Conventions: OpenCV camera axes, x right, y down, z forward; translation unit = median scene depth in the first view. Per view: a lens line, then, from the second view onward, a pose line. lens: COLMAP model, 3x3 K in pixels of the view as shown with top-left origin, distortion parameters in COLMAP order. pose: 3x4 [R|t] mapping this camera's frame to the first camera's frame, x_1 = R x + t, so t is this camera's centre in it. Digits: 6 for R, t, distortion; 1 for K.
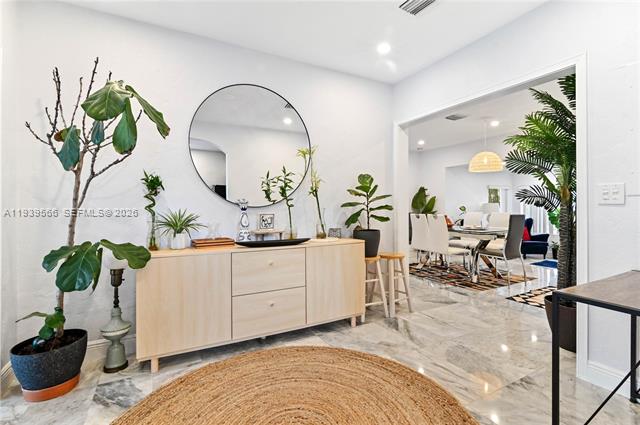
lens RADIAL K [[299.6, 0, 320.4], [0, 299.6, 208.5], [0, 0, 1]] dist [-0.002370, -0.000243]
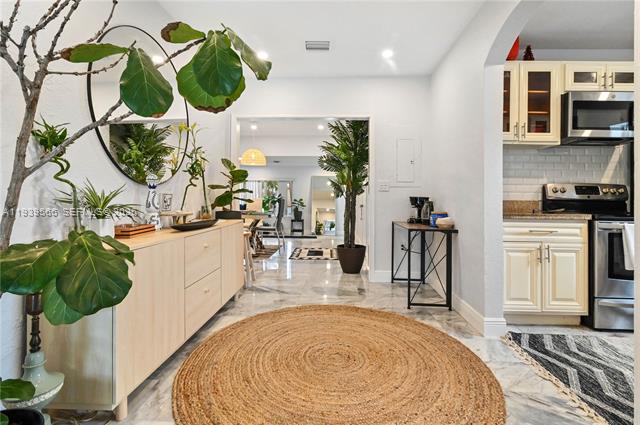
lens RADIAL K [[304.0, 0, 320.6], [0, 304.0, 198.2], [0, 0, 1]] dist [-0.001584, -0.000190]
pose [[0.520403, 0.006568, 0.853896, -0.834668], [-0.008165, 0.999963, -0.002715, 0.035805], [-0.853882, -0.005559, 0.520437, 0.225764]]
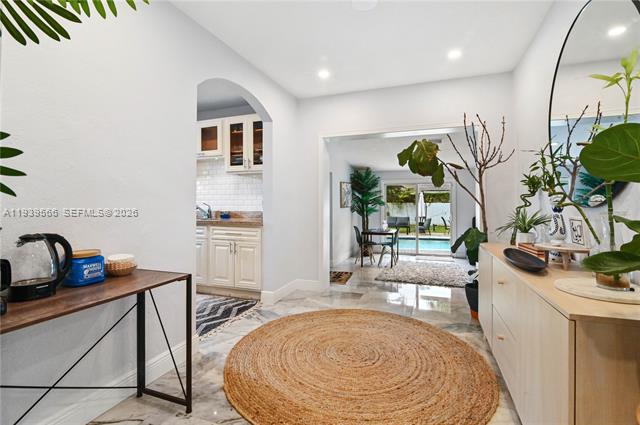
lens RADIAL K [[299.6, 0, 320.4], [0, 299.6, 208.5], [0, 0, 1]] dist [-0.002370, -0.000243]
pose [[-0.746347, 0.015227, -0.665383, 0.700189], [0.000325, 0.999746, 0.022514, -0.020452], [0.665557, 0.016587, -0.746163, 1.326988]]
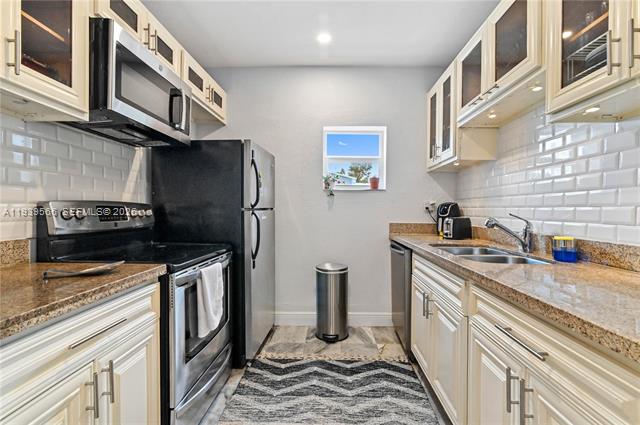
lens RADIAL K [[299.6, 0, 320.4], [0, 299.6, 208.5], [0, 0, 1]] dist [-0.002370, -0.000243]
pose [[-0.863308, -0.005059, 0.504651, 0.015693], [-0.002647, 0.999981, 0.005496, -0.027016], [-0.504670, 0.003409, -0.863306, 0.309713]]
